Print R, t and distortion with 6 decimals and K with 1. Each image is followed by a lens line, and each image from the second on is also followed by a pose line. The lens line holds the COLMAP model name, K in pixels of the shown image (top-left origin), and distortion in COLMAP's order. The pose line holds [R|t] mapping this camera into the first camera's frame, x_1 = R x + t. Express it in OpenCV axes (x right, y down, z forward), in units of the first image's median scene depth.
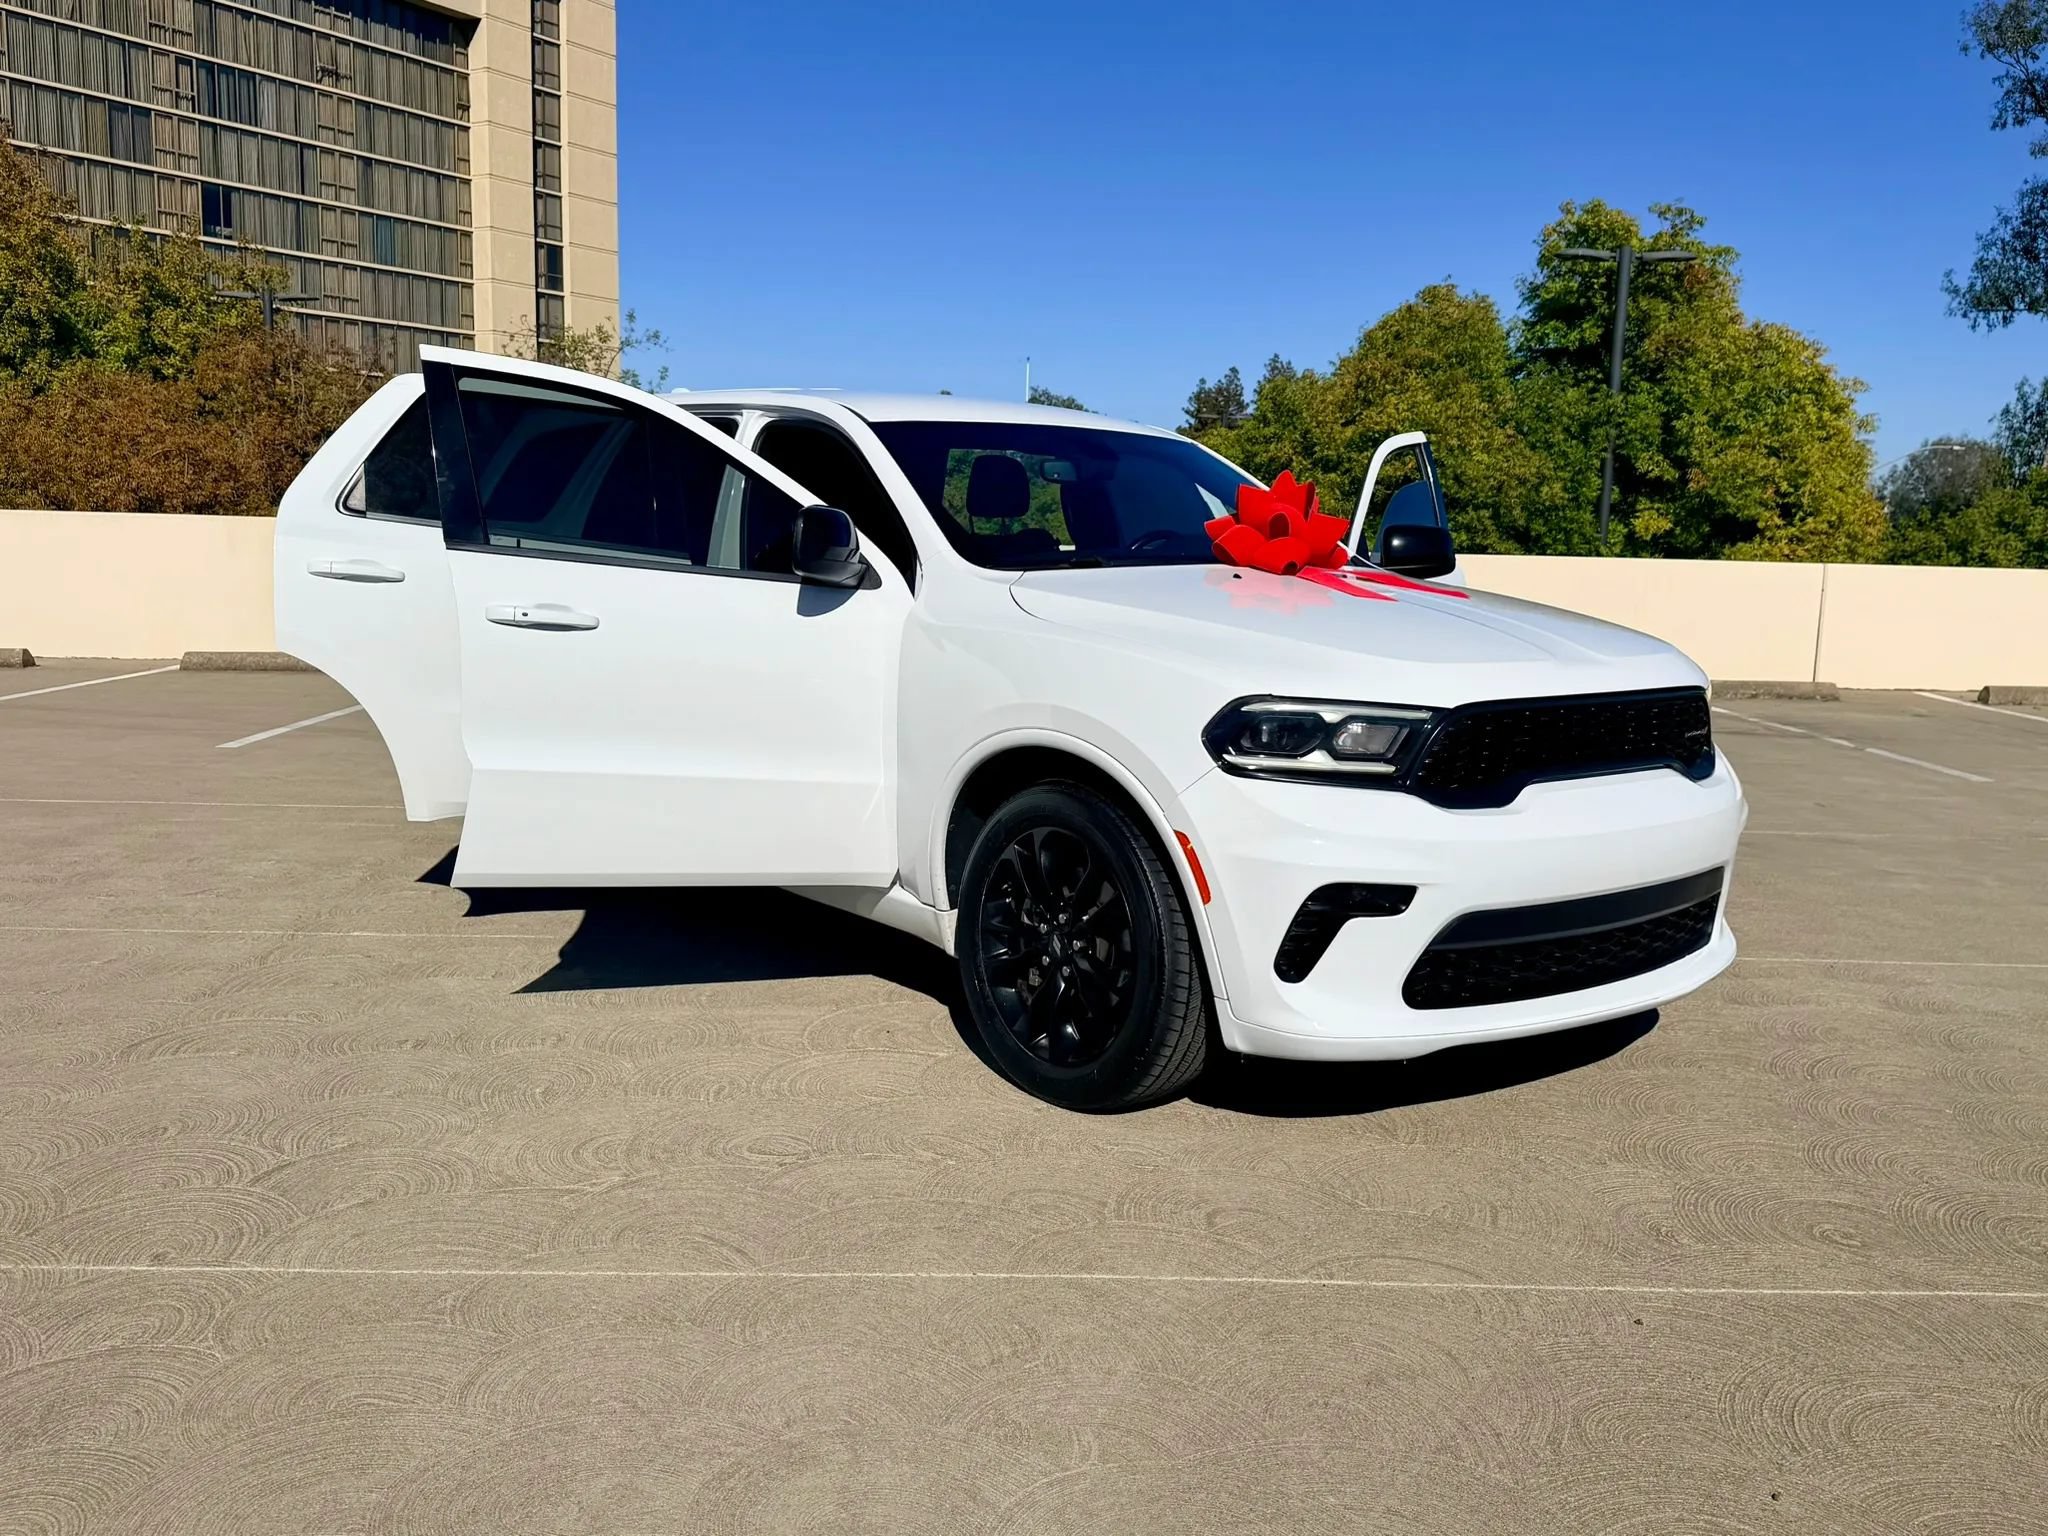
lens RADIAL K [[1753.5, 0, 1018.4], [0, 1753.5, 798.9], [0, 0, 1]] dist [0.051371, -0.068297]
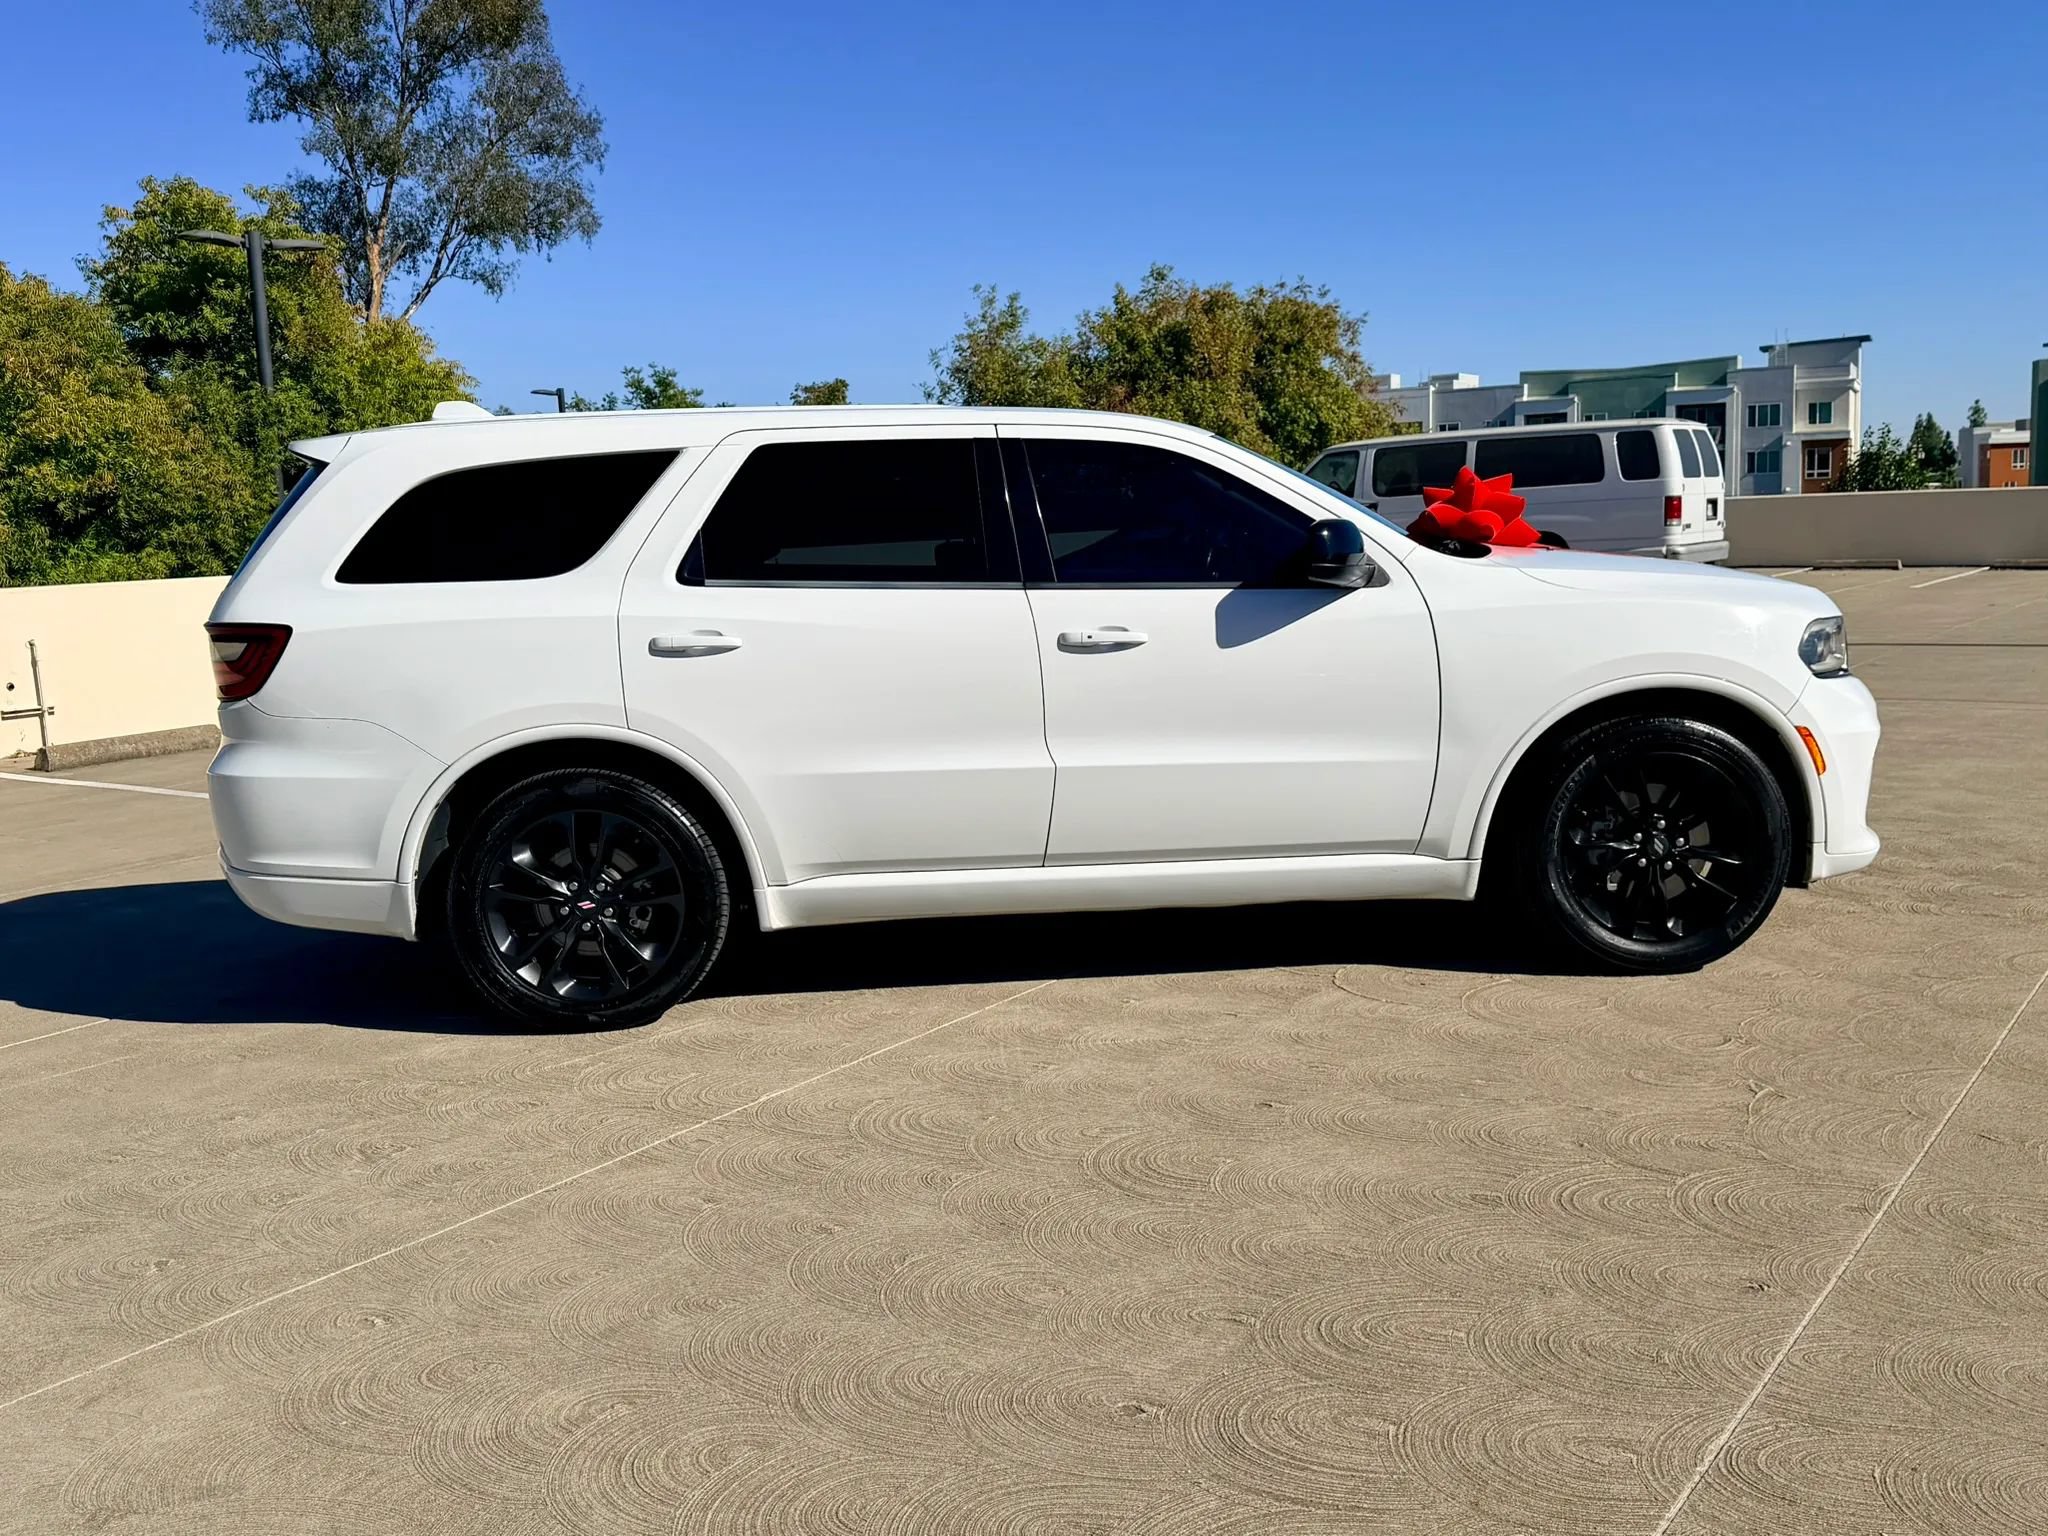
lens RADIAL K [[1925.7, 0, 1014.4], [0, 1925.7, 774.9], [0, 0, 1]] dist [0.030408, 0.000000]
pose [[0.599238, -0.163904, 0.783613, -1.030933], [0.184575, 0.980733, 0.063988, -0.108725], [-0.779003, 0.106291, 0.617945, 0.392393]]
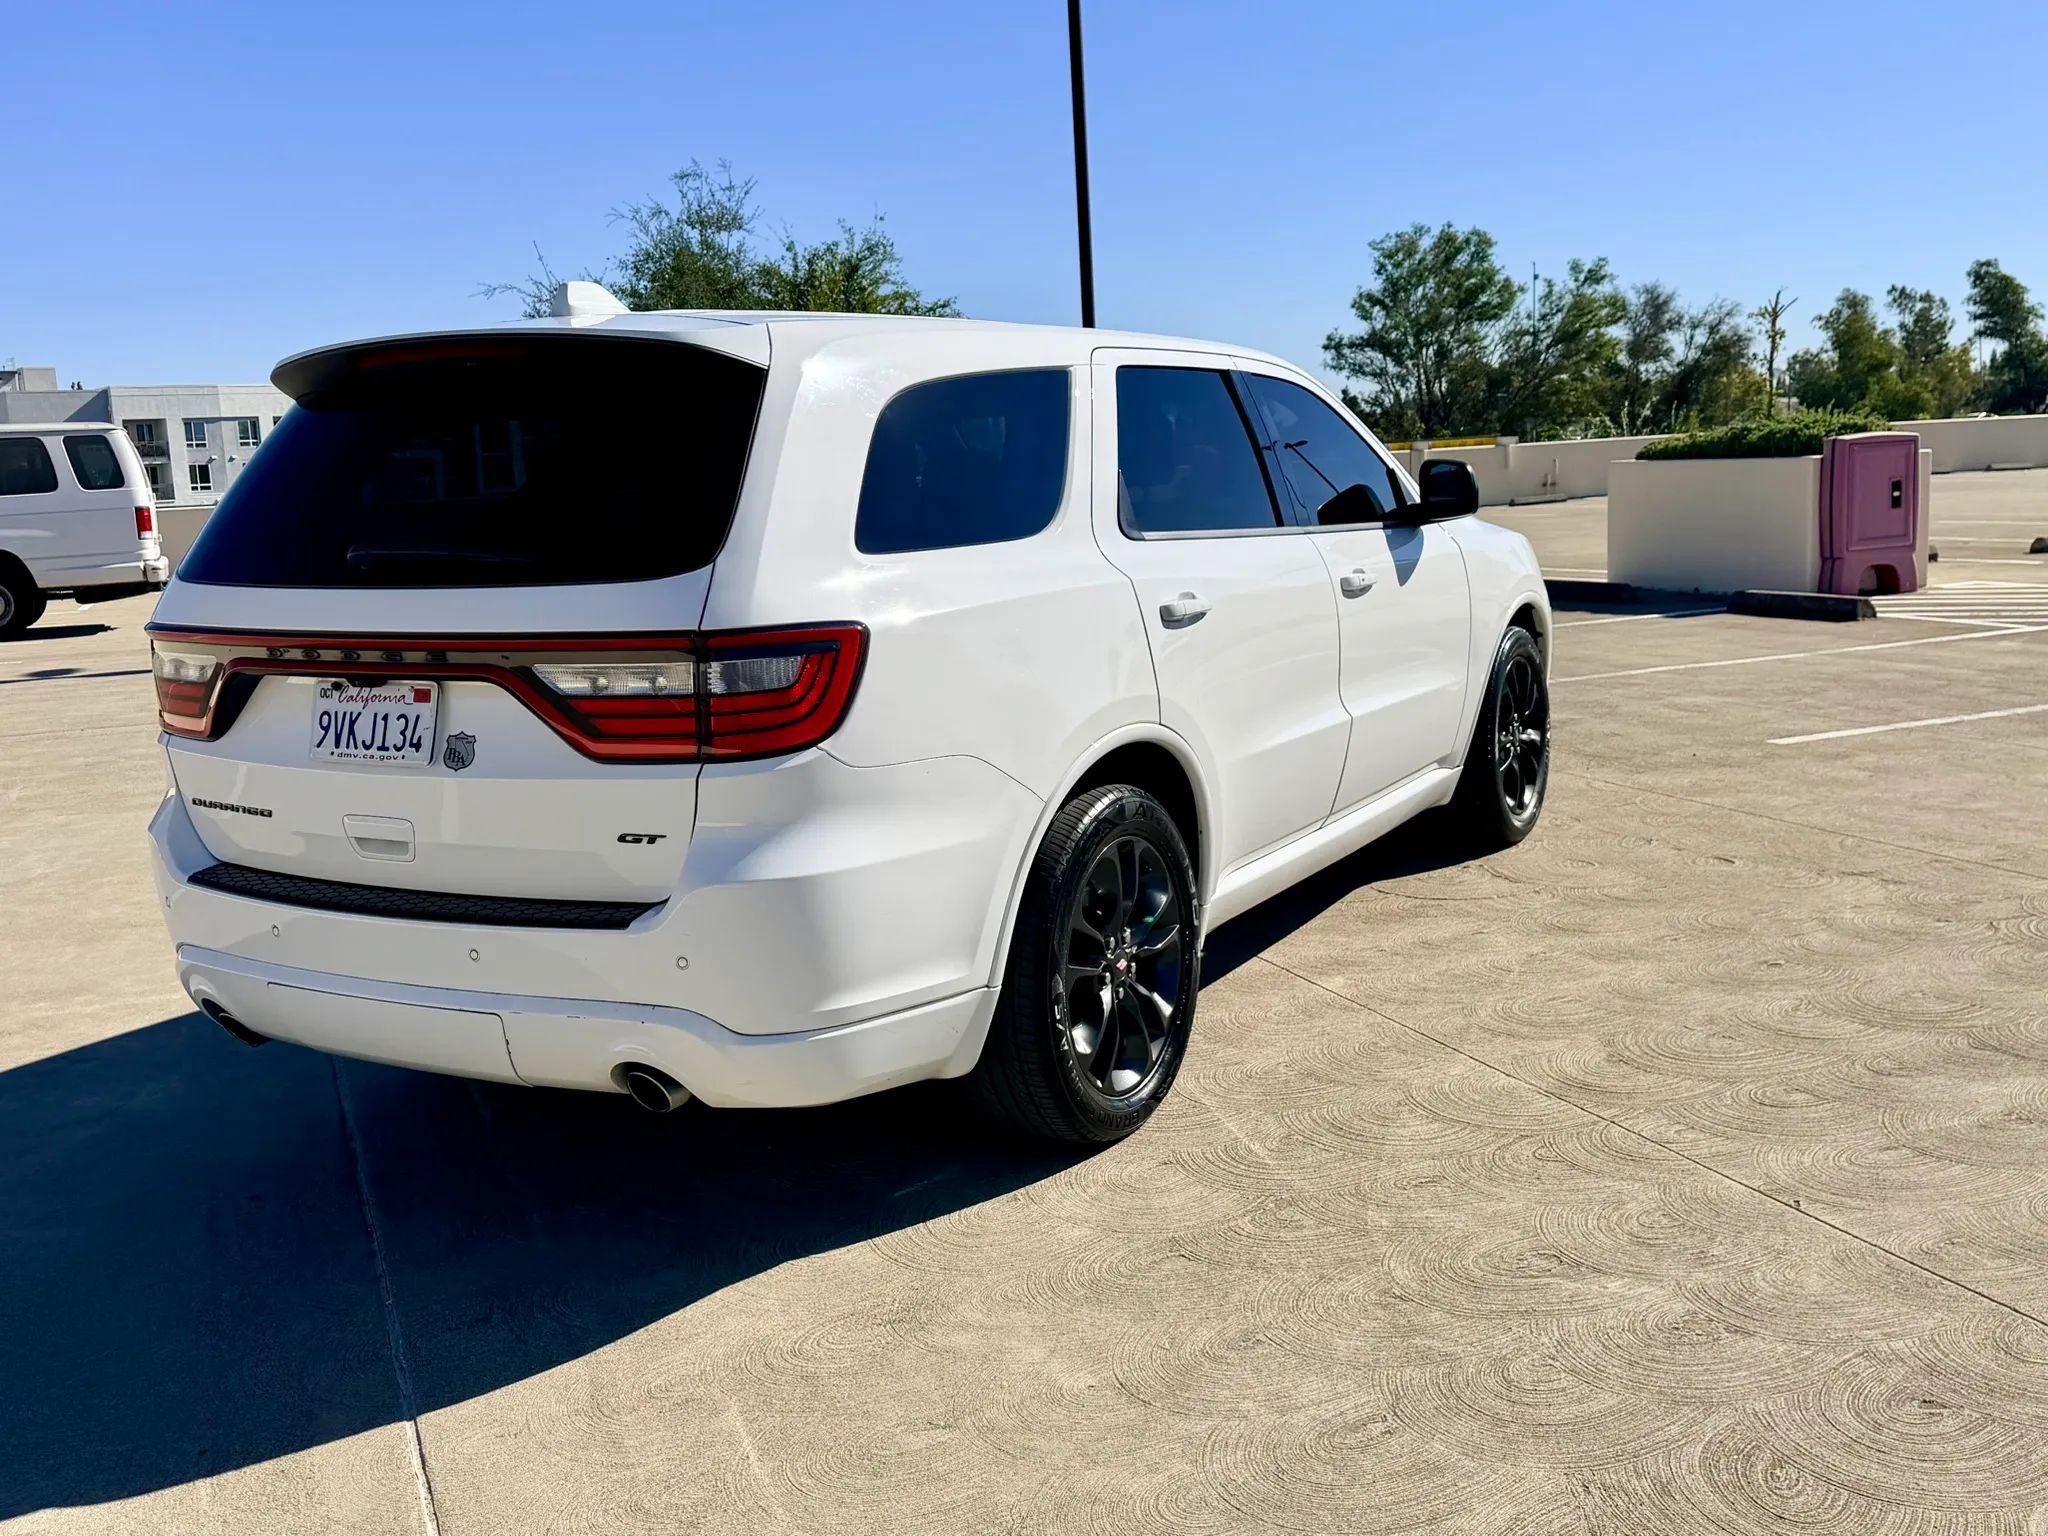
lens RADIAL K [[1925.7, 0, 1013.8], [0, 1925.7, 746.1], [0, 0, 1]] dist [0.030408, 0.000000]
pose [[-0.367955, -0.156273, 0.916618, -1.054904], [0.181509, 0.954741, 0.235636, -0.297010], [-0.911956, 0.253078, -0.322936, 1.514634]]
